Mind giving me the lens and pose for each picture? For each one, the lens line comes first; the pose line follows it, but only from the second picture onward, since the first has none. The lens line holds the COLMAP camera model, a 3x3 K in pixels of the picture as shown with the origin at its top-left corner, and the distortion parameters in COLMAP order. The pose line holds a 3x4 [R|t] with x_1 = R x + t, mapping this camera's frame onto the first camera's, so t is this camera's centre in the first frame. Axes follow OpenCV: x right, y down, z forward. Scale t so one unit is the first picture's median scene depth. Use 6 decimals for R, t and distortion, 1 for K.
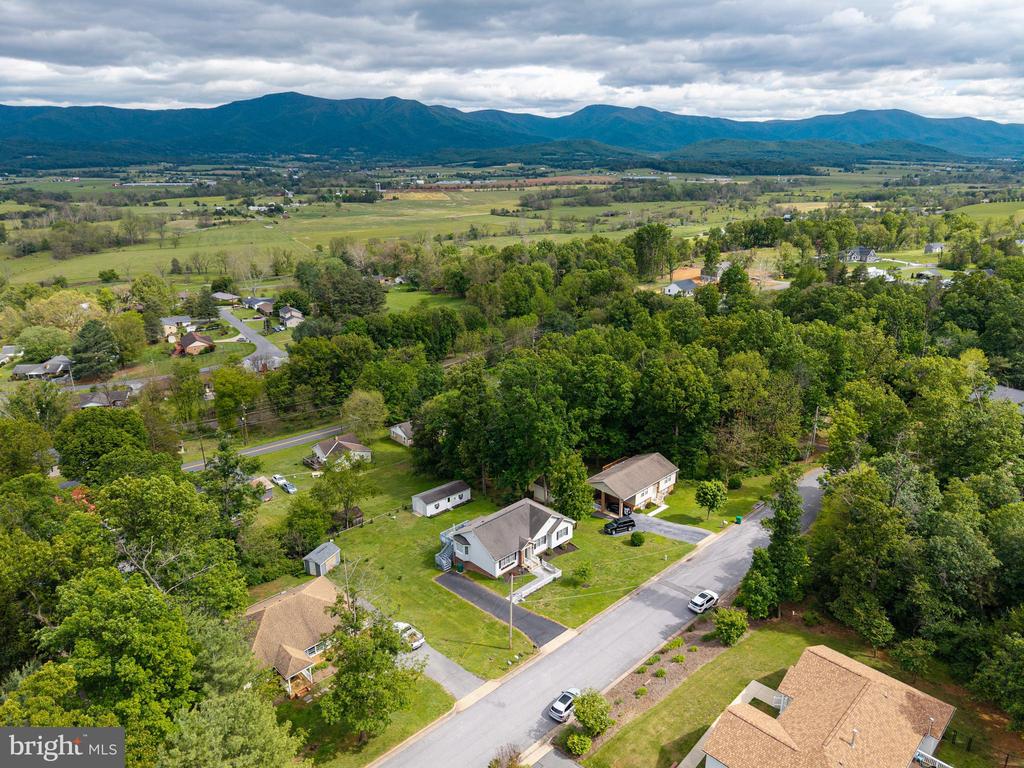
lens RADIAL K [[691.6, 0, 515.6], [0, 691.6, 364.8], [0, 0, 1]] dist [0.001235, 0.001700]
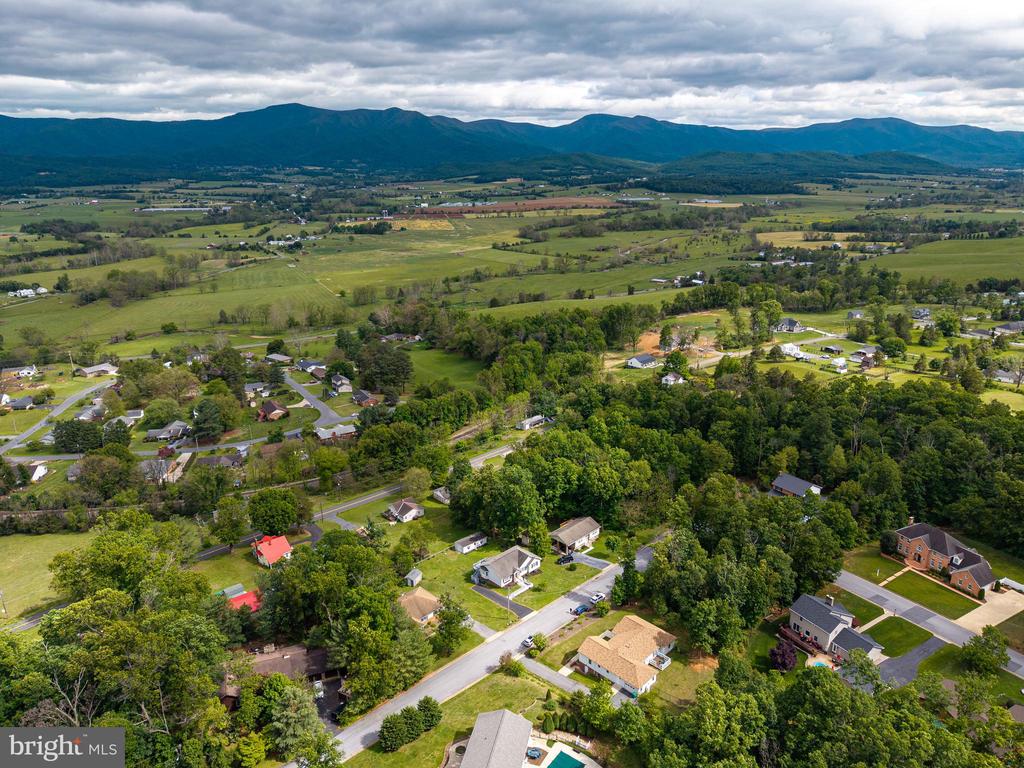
lens RADIAL K [[689.2, 0, 515.3], [0, 689.2, 368.3], [0, 0, 1]] dist [0.028939, -0.037467]
pose [[0.999994, -0.002989, -0.001612, 0.006408], [0.002989, 0.999996, -0.000175, -0.122020], [0.001612, 0.000170, 0.999999, -0.375598]]
